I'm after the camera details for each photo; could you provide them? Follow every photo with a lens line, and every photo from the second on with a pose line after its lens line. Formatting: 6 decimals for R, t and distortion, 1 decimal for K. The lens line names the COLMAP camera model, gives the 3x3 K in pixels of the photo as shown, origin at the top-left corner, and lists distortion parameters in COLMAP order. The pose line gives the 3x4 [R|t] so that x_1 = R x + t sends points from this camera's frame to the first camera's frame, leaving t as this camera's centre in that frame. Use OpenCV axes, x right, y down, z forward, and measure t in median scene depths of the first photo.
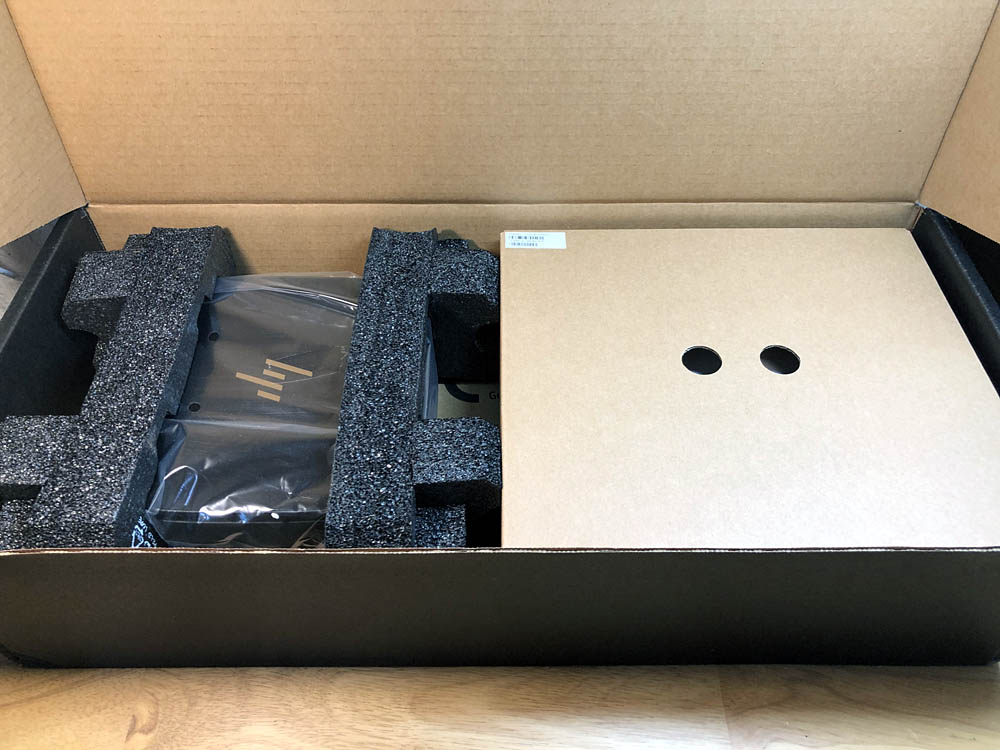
lens RADIAL K [[834.4, 0, 500.1], [0, 834.4, 380.2], [0, 0, 1]] dist [0.027090, 0.000155]
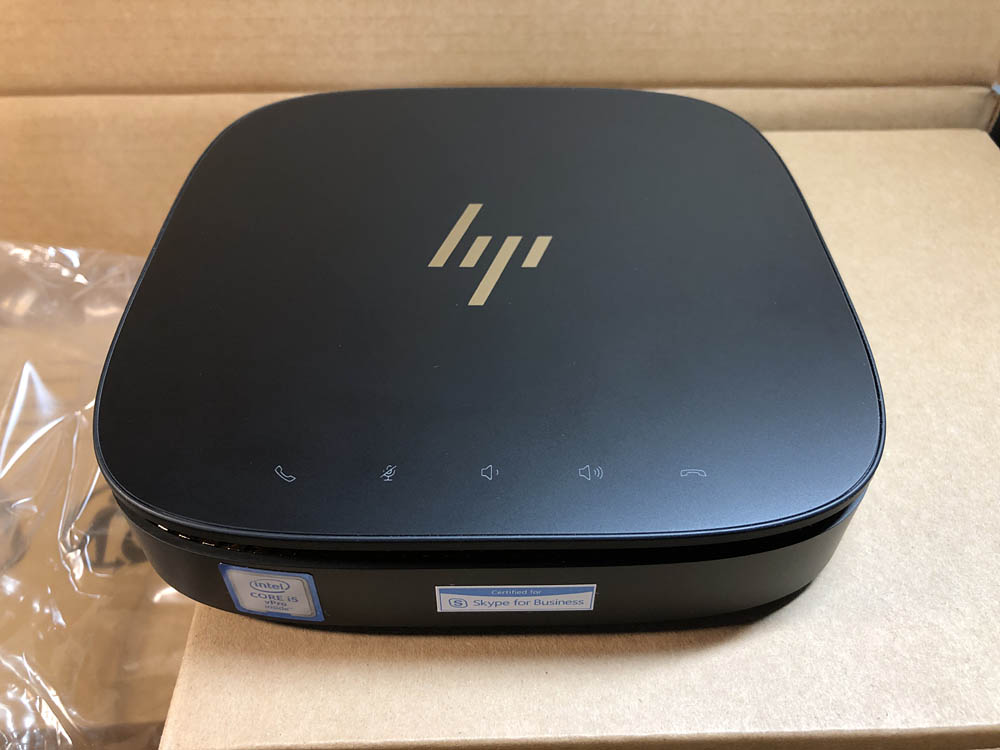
lens RADIAL K [[849.6, 0, 496.8], [0, 849.6, 371.5], [0, 0, 1]] dist [0.010049, -0.007349]
pose [[0.999930, -0.010177, 0.005974, 0.137397], [0.010451, 0.998801, -0.047827, 0.023378], [-0.005480, 0.047886, 0.998838, 0.423664]]
